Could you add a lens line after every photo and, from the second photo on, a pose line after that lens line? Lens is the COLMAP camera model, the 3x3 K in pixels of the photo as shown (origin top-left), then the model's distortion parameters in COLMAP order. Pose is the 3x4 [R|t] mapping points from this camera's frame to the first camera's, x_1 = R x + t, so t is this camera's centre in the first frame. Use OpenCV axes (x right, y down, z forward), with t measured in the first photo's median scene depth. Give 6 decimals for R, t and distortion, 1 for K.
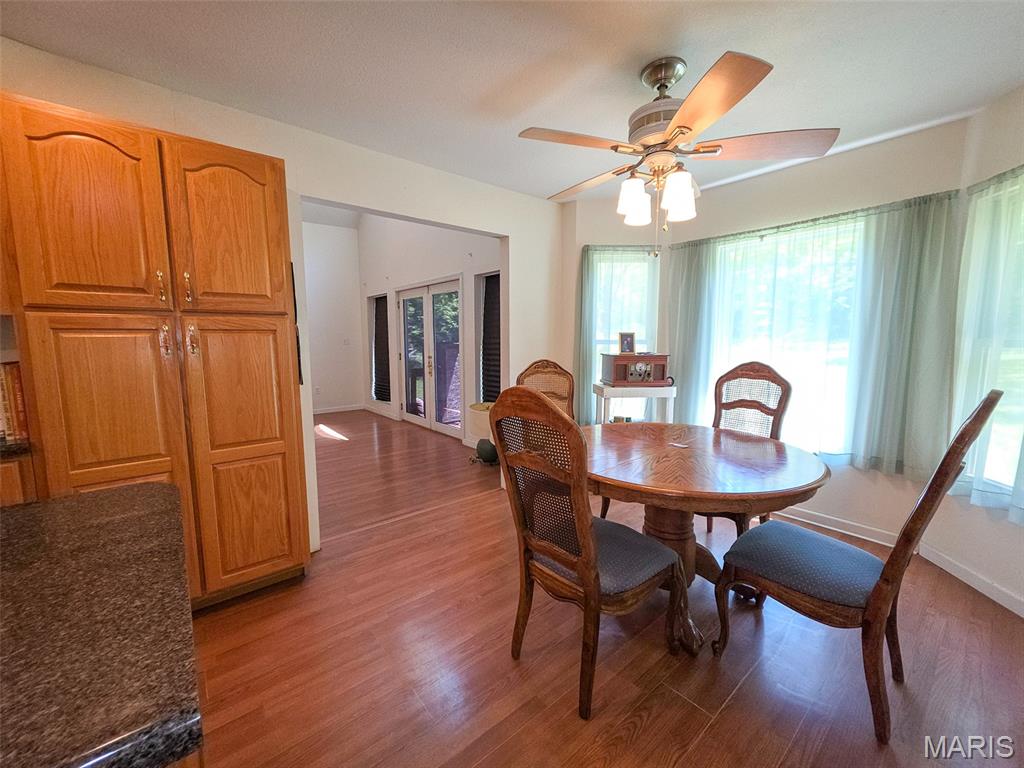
lens RADIAL K [[410.0, 0, 510.4], [0, 410.0, 385.1], [0, 0, 1]] dist [0.002992, -0.000772]
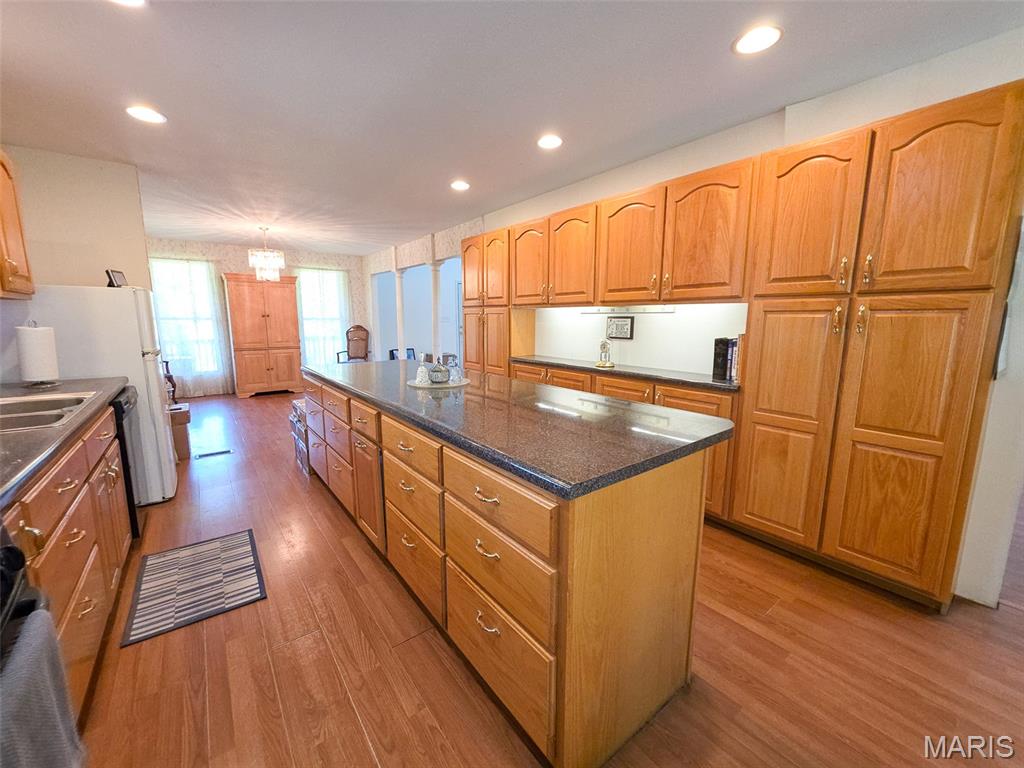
lens RADIAL K [[410.0, 0, 510.4], [0, 410.0, 385.1], [0, 0, 1]] dist [0.002992, -0.000772]
pose [[-0.038407, 0.167168, -0.985180, 0.312240], [-0.114087, 0.978727, 0.170521, -0.023027], [0.992728, 0.118945, -0.018519, 0.143632]]
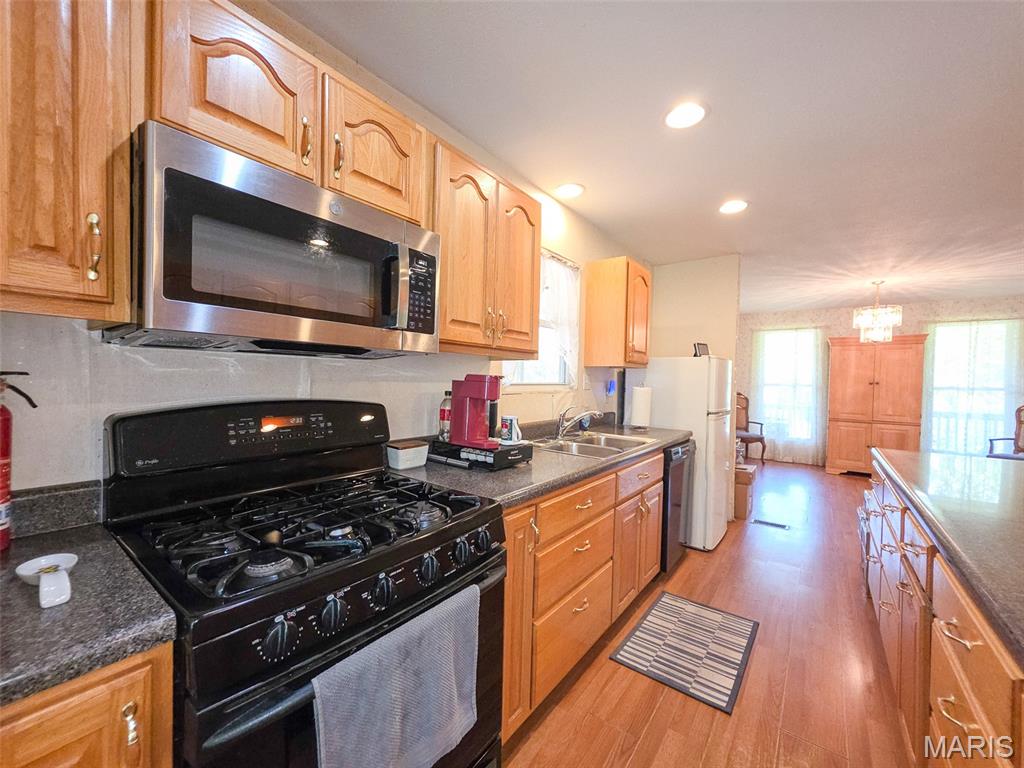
lens RADIAL K [[410.0, 0, 510.4], [0, 410.0, 385.1], [0, 0, 1]] dist [0.002992, -0.000772]
pose [[-0.974247, -0.009530, -0.225284, 0.052603], [-0.038894, 0.991234, 0.126264, -0.024818], [0.222106, 0.131775, -0.966077, 0.213621]]
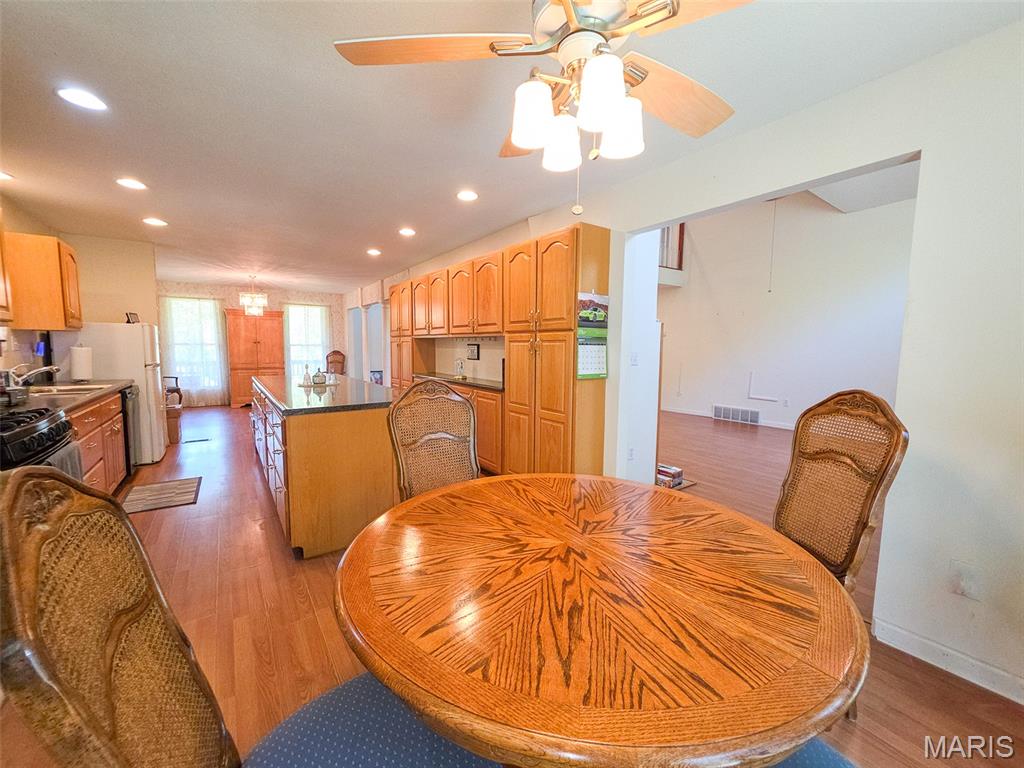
lens RADIAL K [[410.0, 0, 510.4], [0, 410.0, 385.1], [0, 0, 1]] dist [0.002992, -0.000772]
pose [[-0.083291, 0.098726, -0.991623, 1.013959], [-0.120593, 0.986769, 0.108372, -0.118680], [0.989202, 0.128609, -0.070284, 0.992298]]
